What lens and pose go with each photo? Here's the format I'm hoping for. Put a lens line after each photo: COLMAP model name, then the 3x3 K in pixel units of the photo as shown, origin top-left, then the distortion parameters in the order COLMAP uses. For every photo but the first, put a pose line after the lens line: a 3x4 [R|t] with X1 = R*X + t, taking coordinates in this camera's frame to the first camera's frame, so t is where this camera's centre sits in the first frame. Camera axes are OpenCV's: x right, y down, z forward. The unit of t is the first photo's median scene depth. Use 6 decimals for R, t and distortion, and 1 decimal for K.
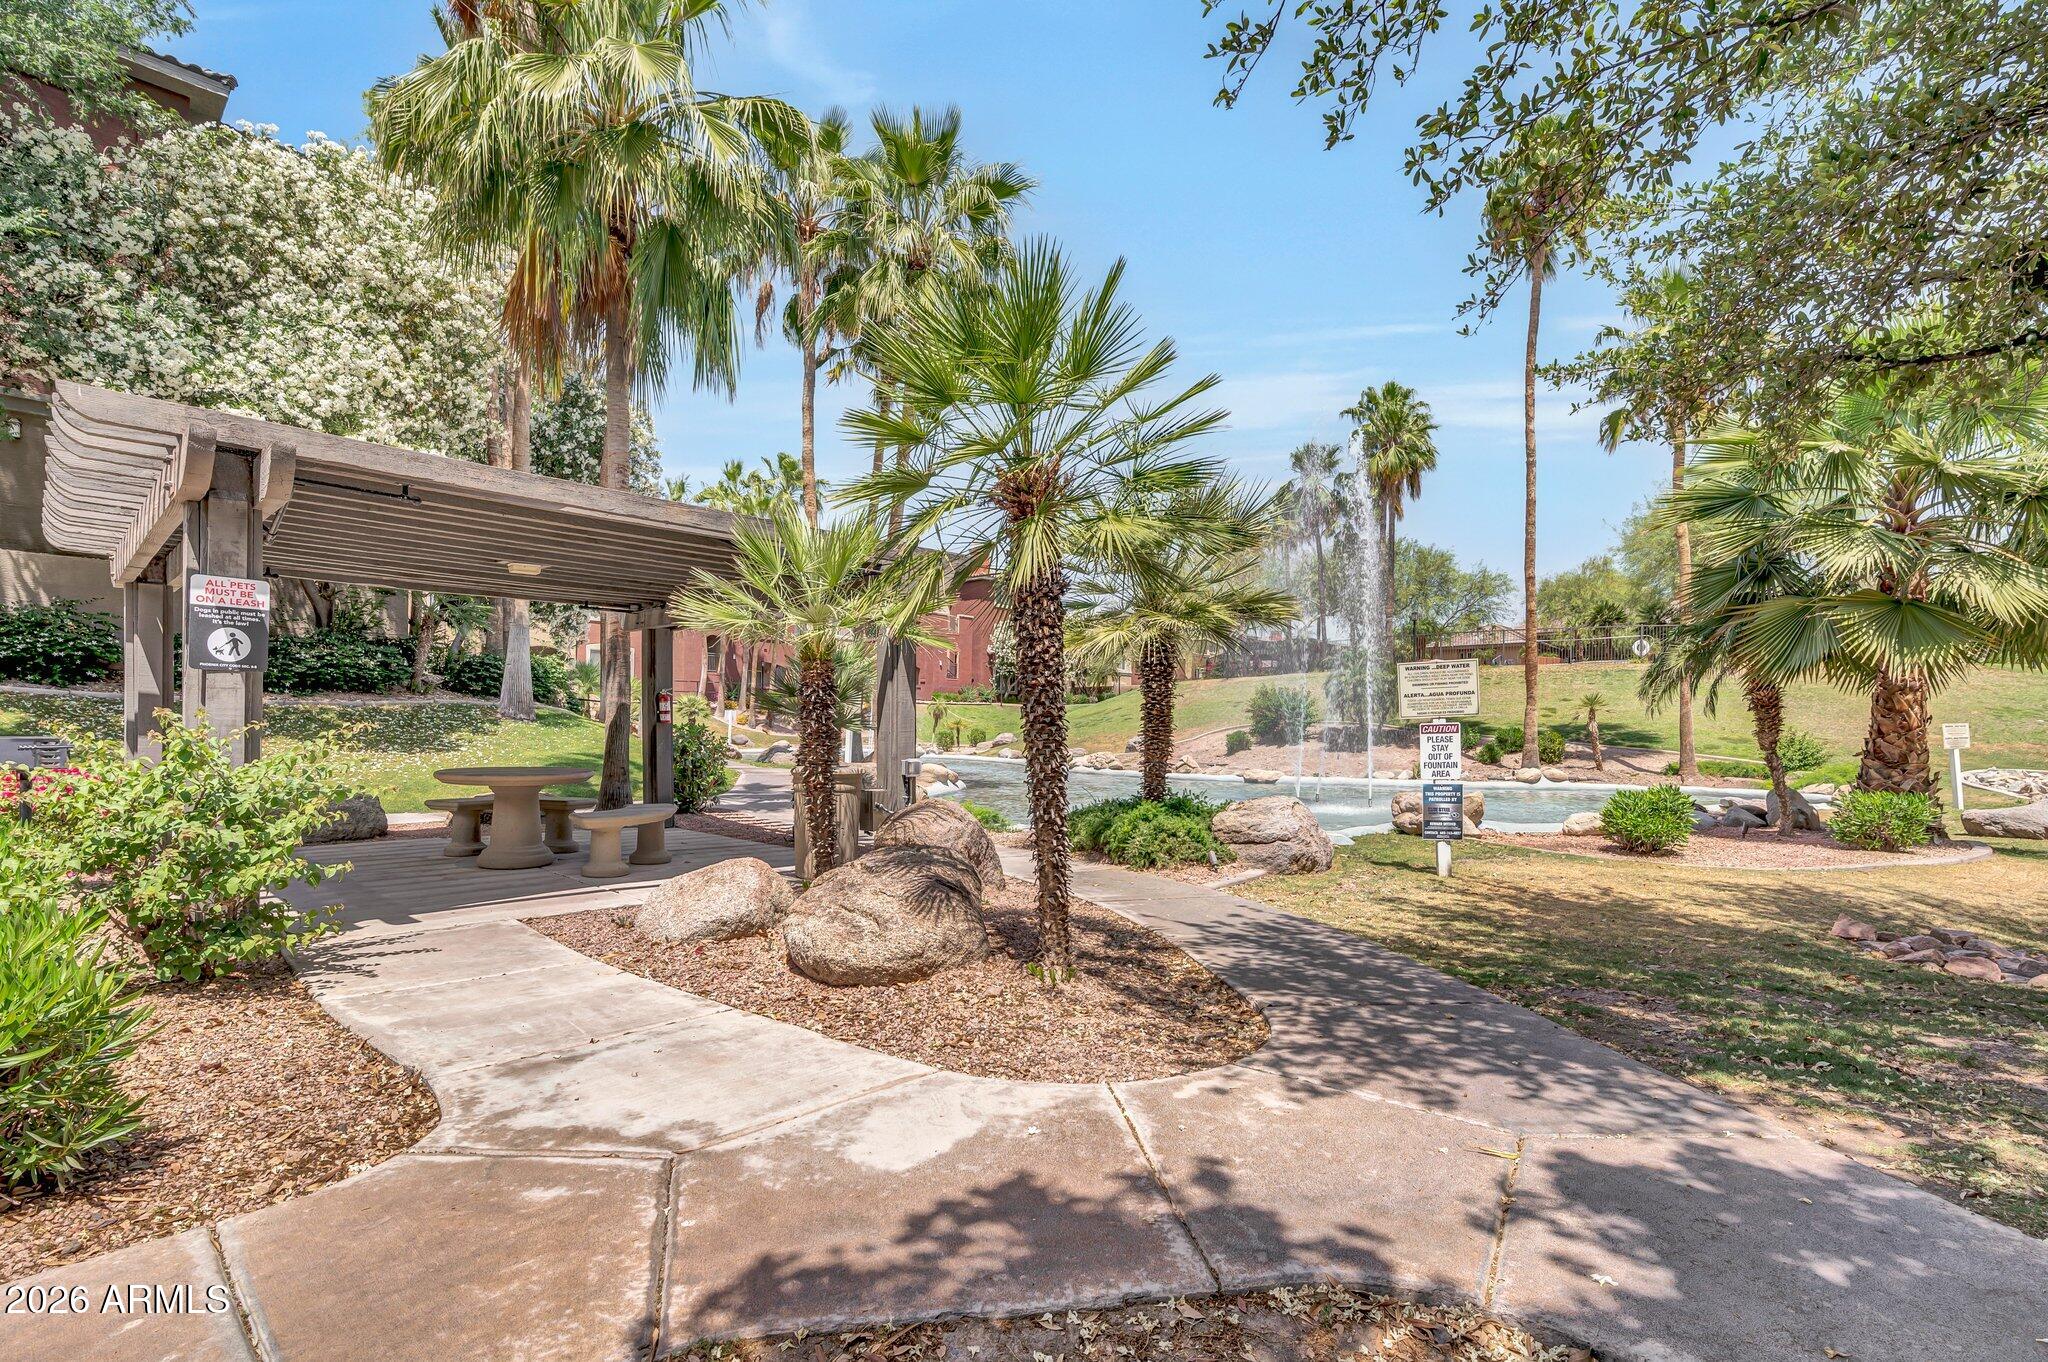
lens RADIAL K [[937.4, 0, 1023.4], [0, 937.4, 746.7], [0, 0, 1]] dist [-0.000537, -0.000339]
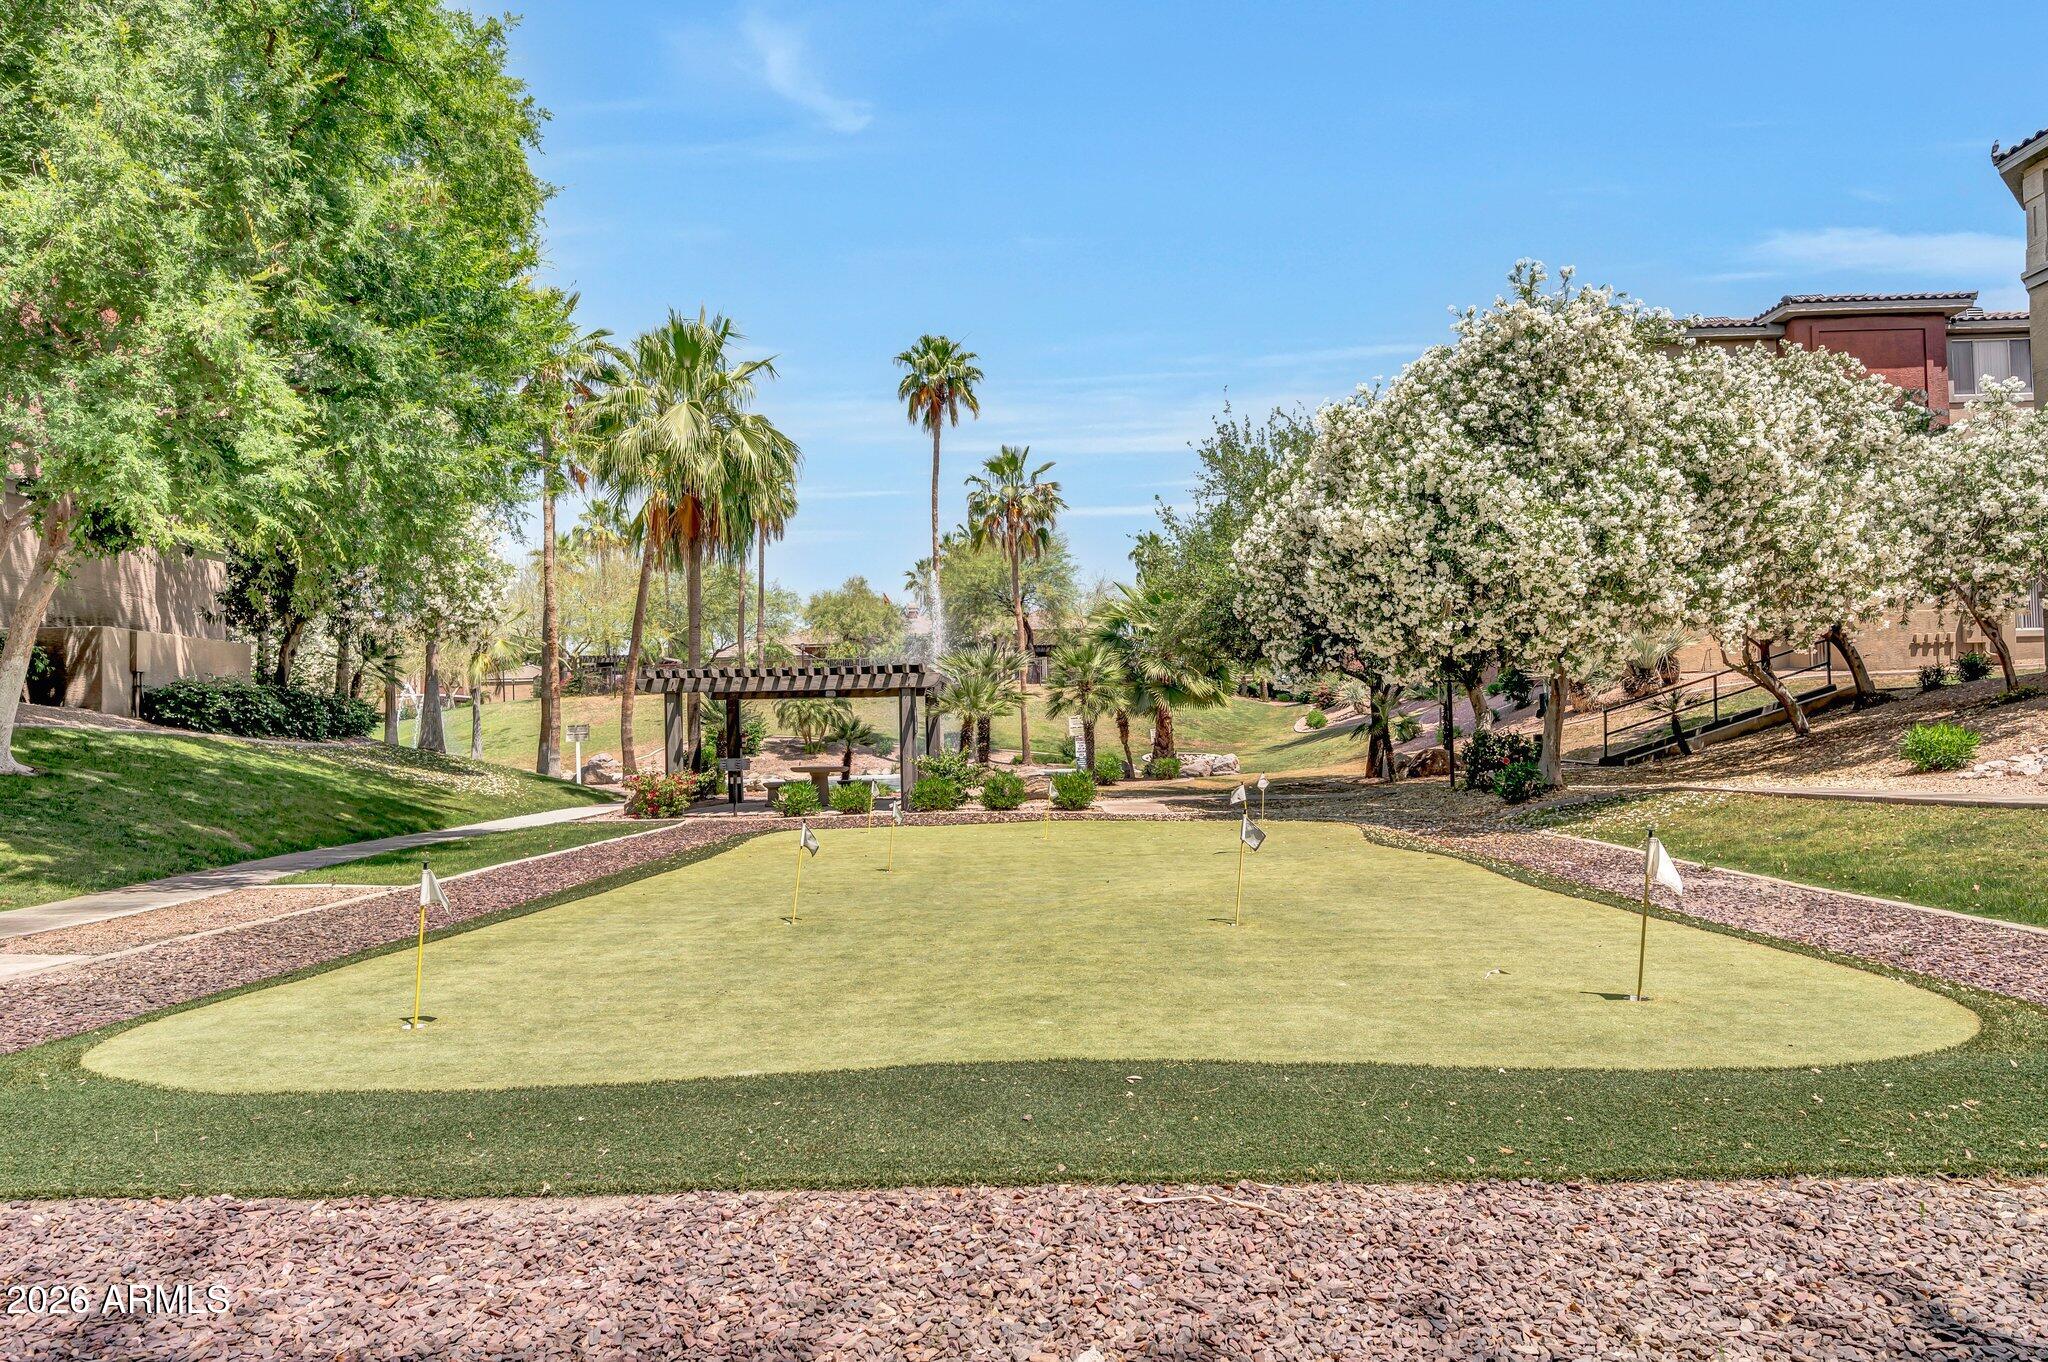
lens RADIAL K [[1300.5, 0, 1024.0], [0, 1300.5, 681.0], [0, 0, 1]] dist [-0.001542, 0.000096]
pose [[0.716205, 0.006090, 0.697863, -1.572055], [0.039068, 0.998044, -0.048804, -0.004622], [-0.696795, 0.062218, 0.714566, -1.102340]]
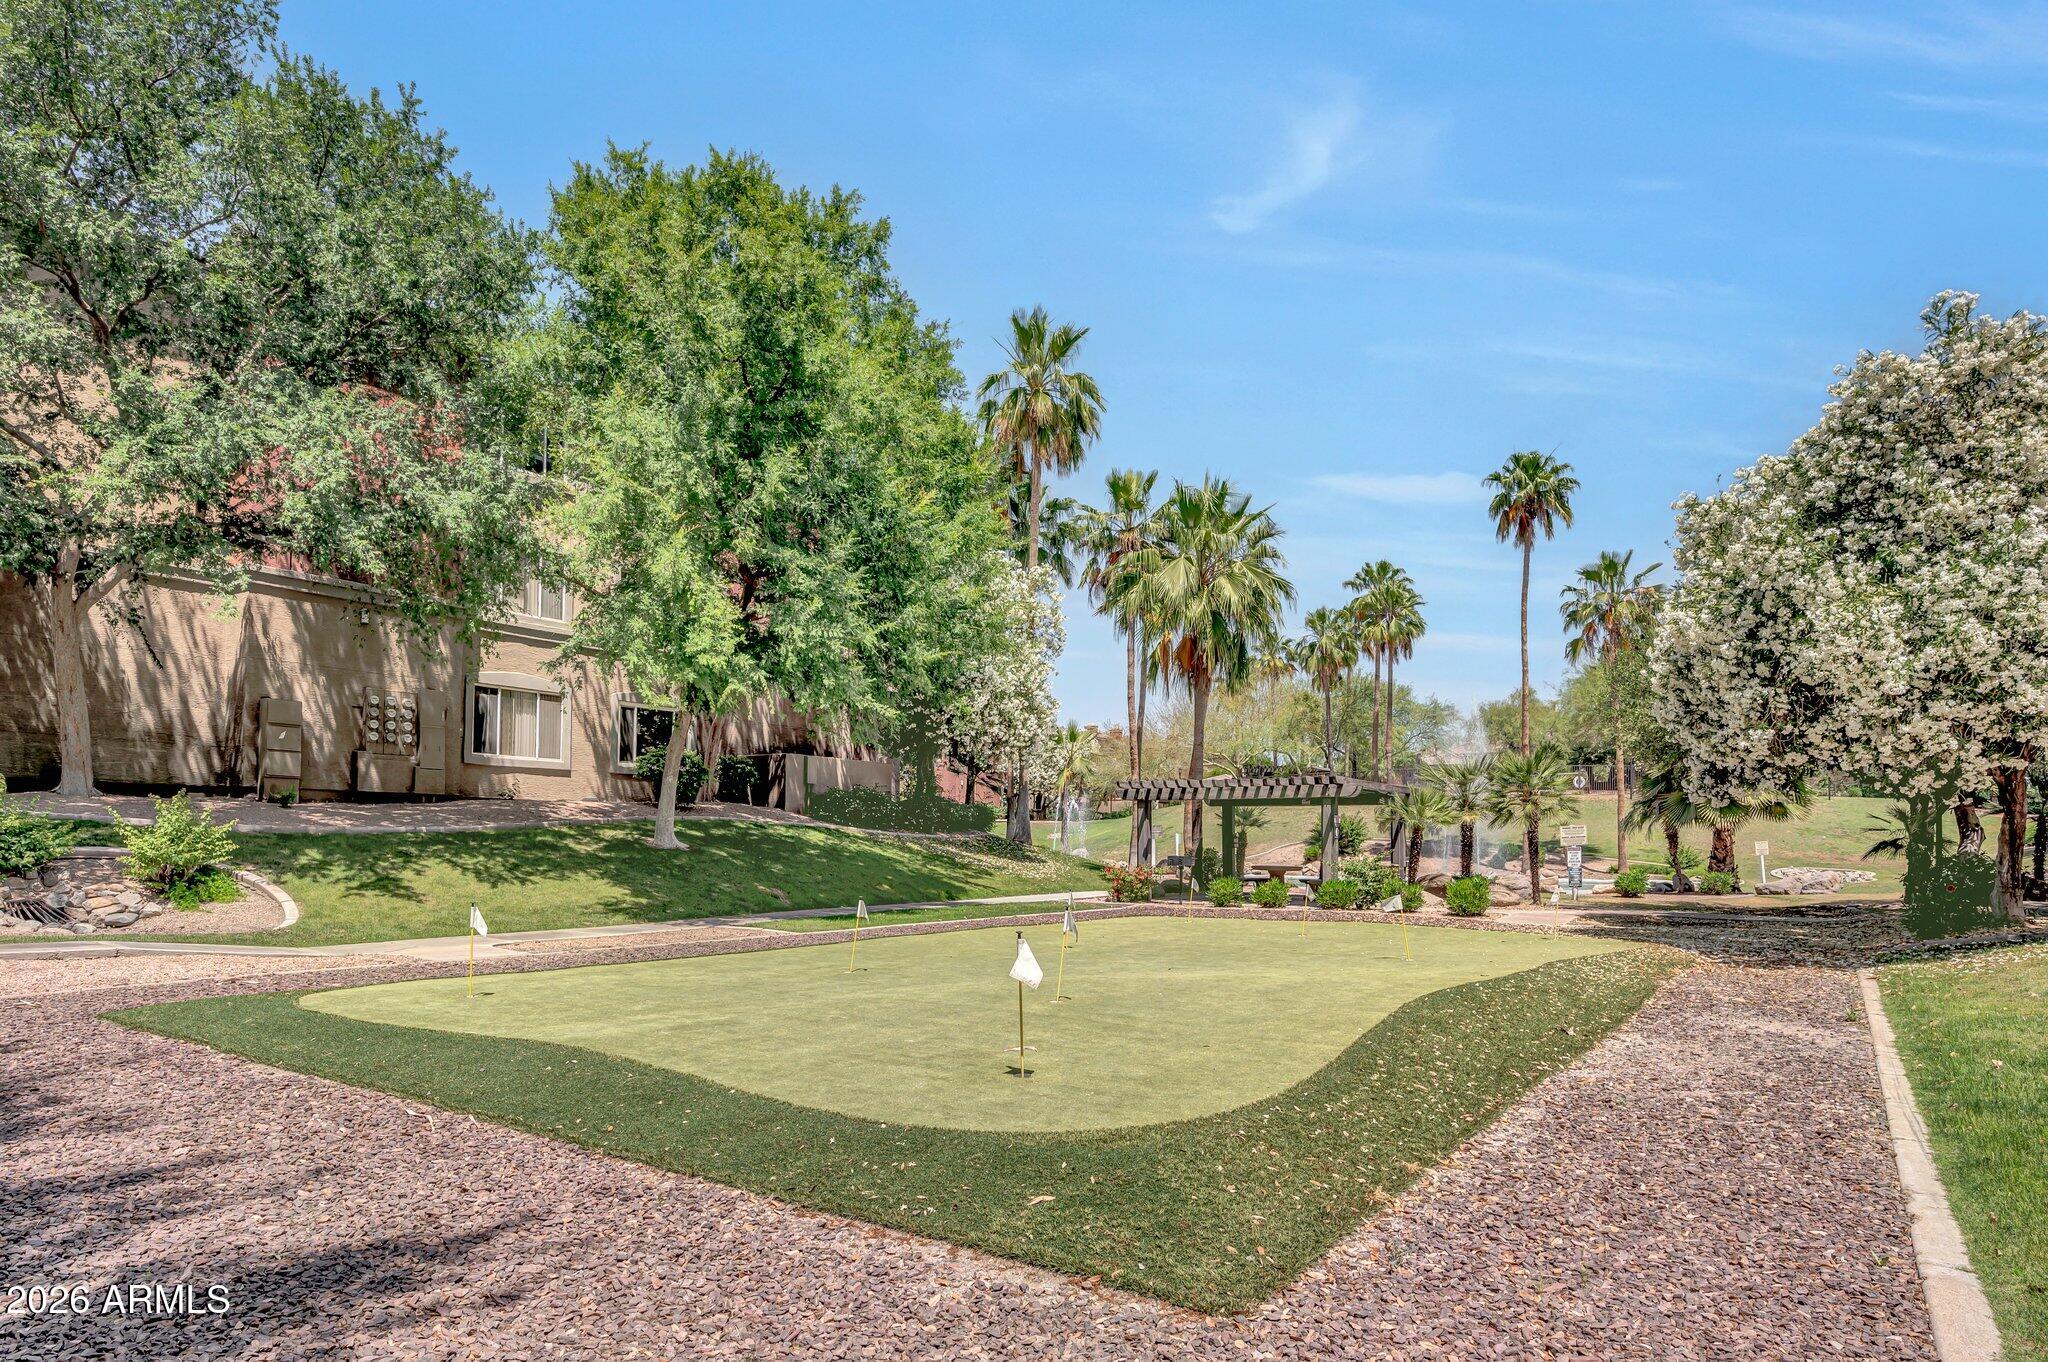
lens RADIAL K [[1162.8, 0, 1025.5], [0, 1162.8, 811.6], [0, 0, 1]] dist [-0.004408, -0.000541]
pose [[0.984307, 0.003237, 0.176433, -1.171493], [0.003961, 0.999175, -0.040430, 0.003518], [-0.176418, 0.040494, 0.983482, -1.403200]]
